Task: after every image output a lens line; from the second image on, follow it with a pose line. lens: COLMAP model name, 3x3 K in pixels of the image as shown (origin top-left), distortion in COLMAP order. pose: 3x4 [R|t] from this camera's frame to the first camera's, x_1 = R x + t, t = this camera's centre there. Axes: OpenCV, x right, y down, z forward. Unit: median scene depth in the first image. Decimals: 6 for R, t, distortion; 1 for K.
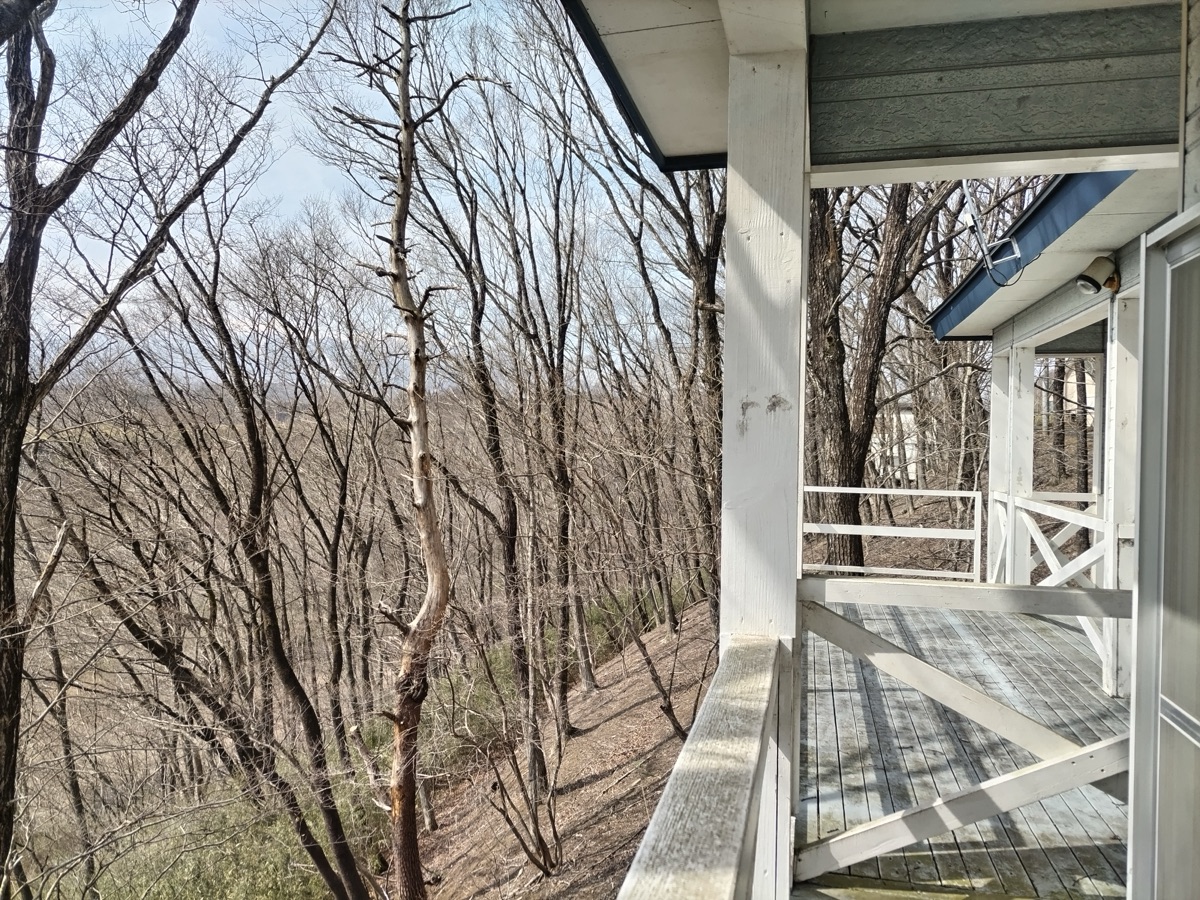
lens RADIAL K [[882.6, 0, 600.0], [0, 882.6, 450.0], [0, 0, 1]] dist [-0.003108, -0.002156]
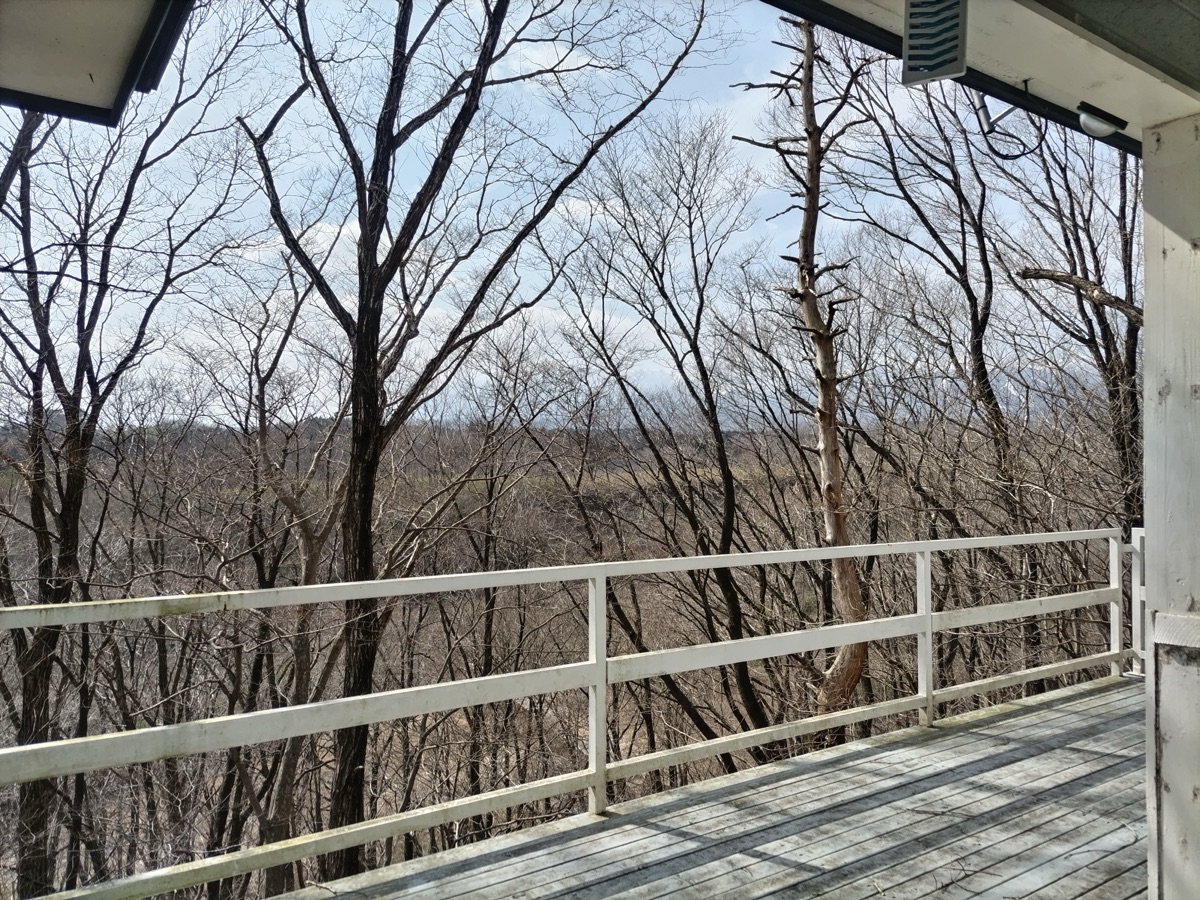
lens RADIAL K [[882.6, 0, 600.0], [0, 882.6, 450.0], [0, 0, 1]] dist [-0.003108, -0.002156]
pose [[0.747366, -0.037807, -0.663336, 0.225208], [0.012039, 0.998986, -0.043373, 0.005810], [0.664303, 0.024429, 0.747064, 0.156706]]
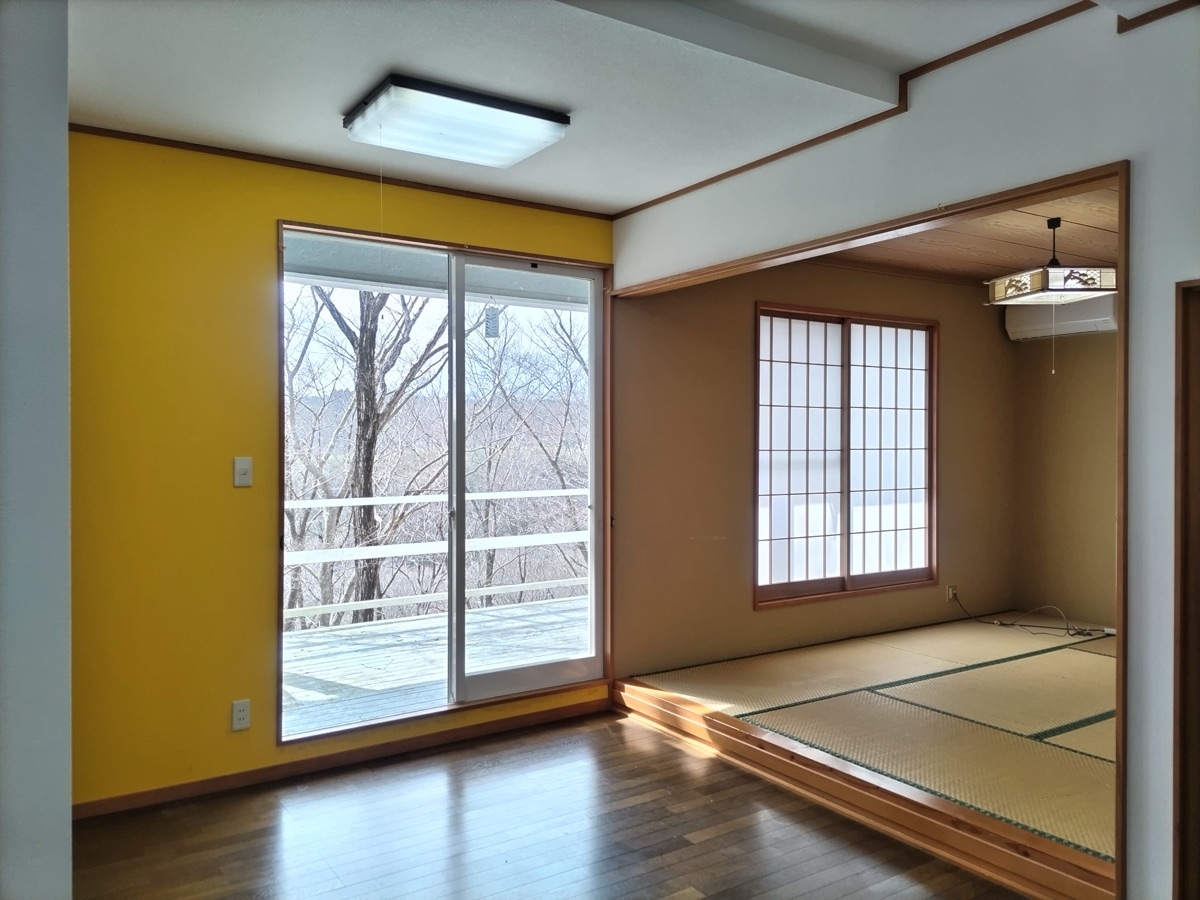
lens RADIAL K [[882.6, 0, 600.0], [0, 882.6, 450.0], [0, 0, 1]] dist [-0.003108, -0.002156]
pose [[0.730077, -0.018878, -0.683104, 0.455809], [0.016594, 0.999813, -0.009895, 0.007422], [0.683163, -0.004111, 0.730254, 0.031304]]
